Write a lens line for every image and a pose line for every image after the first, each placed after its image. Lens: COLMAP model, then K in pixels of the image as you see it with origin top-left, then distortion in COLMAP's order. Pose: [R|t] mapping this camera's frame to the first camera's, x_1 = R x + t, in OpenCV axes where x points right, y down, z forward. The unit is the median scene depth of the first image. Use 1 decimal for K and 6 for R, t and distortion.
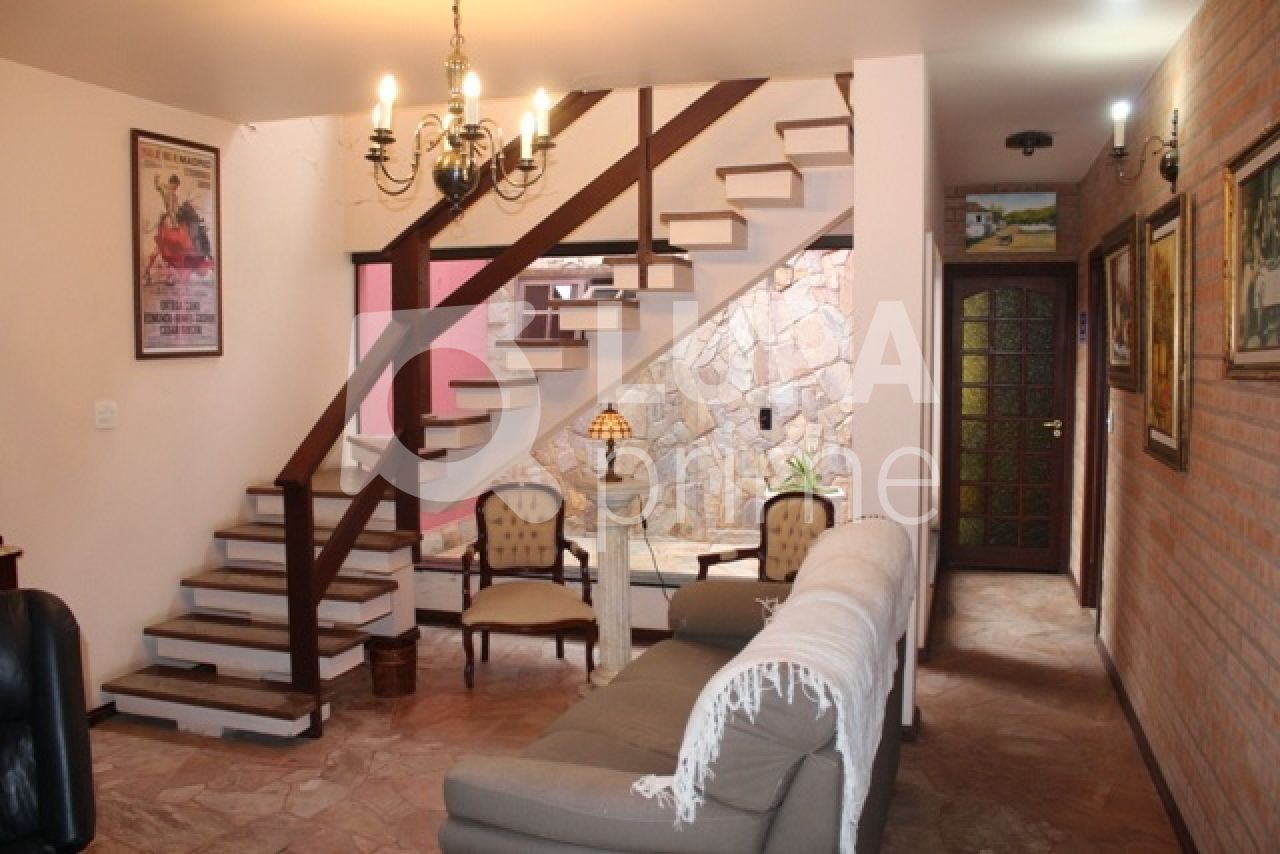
lens RADIAL K [[1075.4, 0, 640.8], [0, 1075.4, 425.1], [0, 0, 1]] dist [-0.108008, -0.000192]
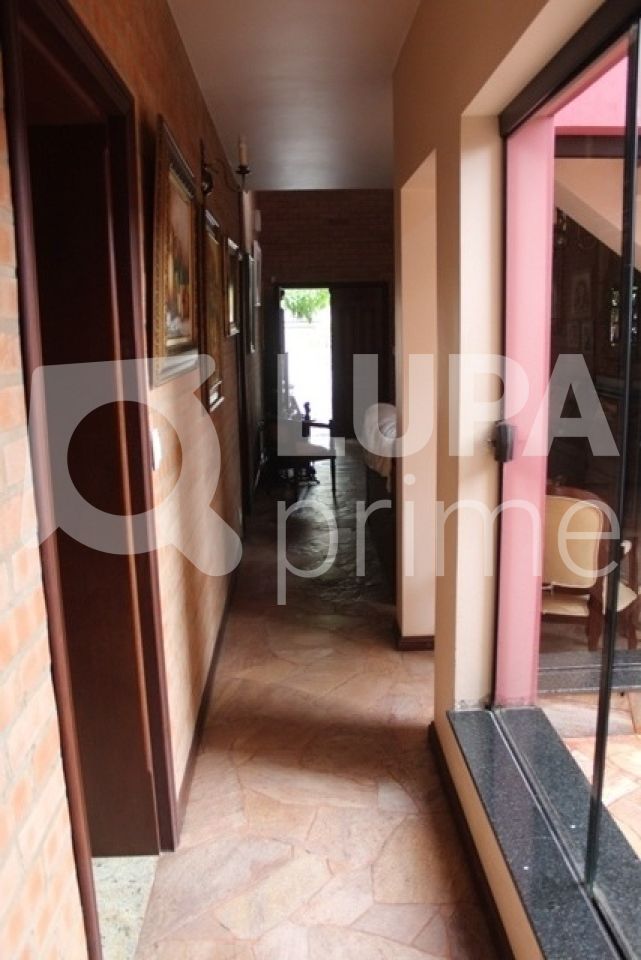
lens RADIAL K [[806.5, 0, 320.2], [0, 806.5, 479.9], [0, 0, 1]] dist [-0.108008, -0.000192]
pose [[-0.945800, 0.082836, -0.314007, 0.546533], [-0.001524, 0.965779, 0.259364, -0.110146], [0.324746, 0.245785, -0.913307, 1.564771]]
